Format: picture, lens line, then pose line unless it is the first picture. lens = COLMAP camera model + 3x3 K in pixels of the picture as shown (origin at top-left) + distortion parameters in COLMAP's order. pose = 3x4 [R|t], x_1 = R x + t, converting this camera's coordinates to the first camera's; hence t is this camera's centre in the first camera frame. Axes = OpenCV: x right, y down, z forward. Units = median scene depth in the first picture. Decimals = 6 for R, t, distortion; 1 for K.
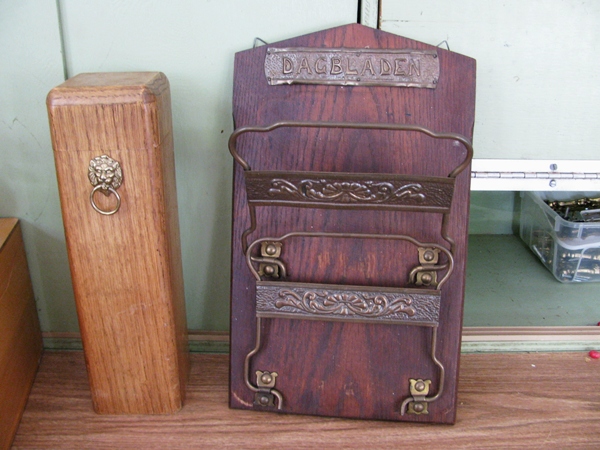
lens RADIAL K [[614.0, 0, 300.0], [0, 614.0, 225.0], [0, 0, 1]] dist [-0.224286, 0.247605]
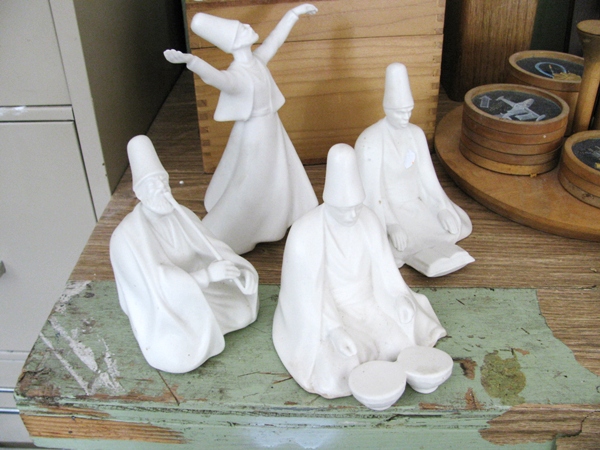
lens RADIAL K [[614.0, 0, 300.0], [0, 614.0, 225.0], [0, 0, 1]] dist [-0.224286, 0.247605]
pose [[0.998483, 0.009993, -0.054151, -0.620631], [0.001993, 0.976195, 0.216887, 0.311141], [0.055029, -0.216666, 0.974694, -0.297551]]
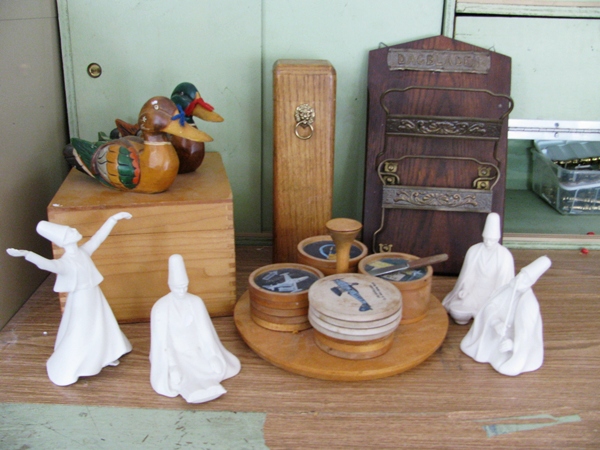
lens RADIAL K [[614.0, 0, 300.0], [0, 614.0, 225.0], [0, 0, 1]] dist [-0.224286, 0.247605]
pose [[0.999939, 0.011012, 0.000160, -0.294315], [-0.011003, 0.999511, -0.029263, 0.248884], [-0.000482, 0.029259, 0.999572, -0.657092]]
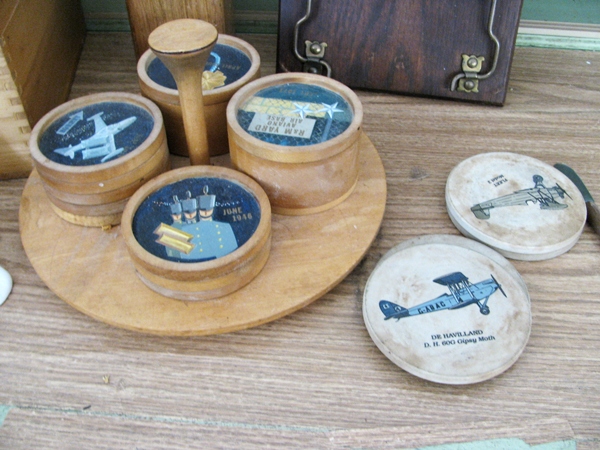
lens RADIAL K [[614.0, 0, 300.0], [0, 614.0, 225.0], [0, 0, 1]] dist [-0.224286, 0.247605]
pose [[0.998151, 0.043380, -0.042566, -0.027755], [-0.023123, 0.918764, 0.394128, 0.135906], [0.056205, -0.392416, 0.918069, -0.009737]]
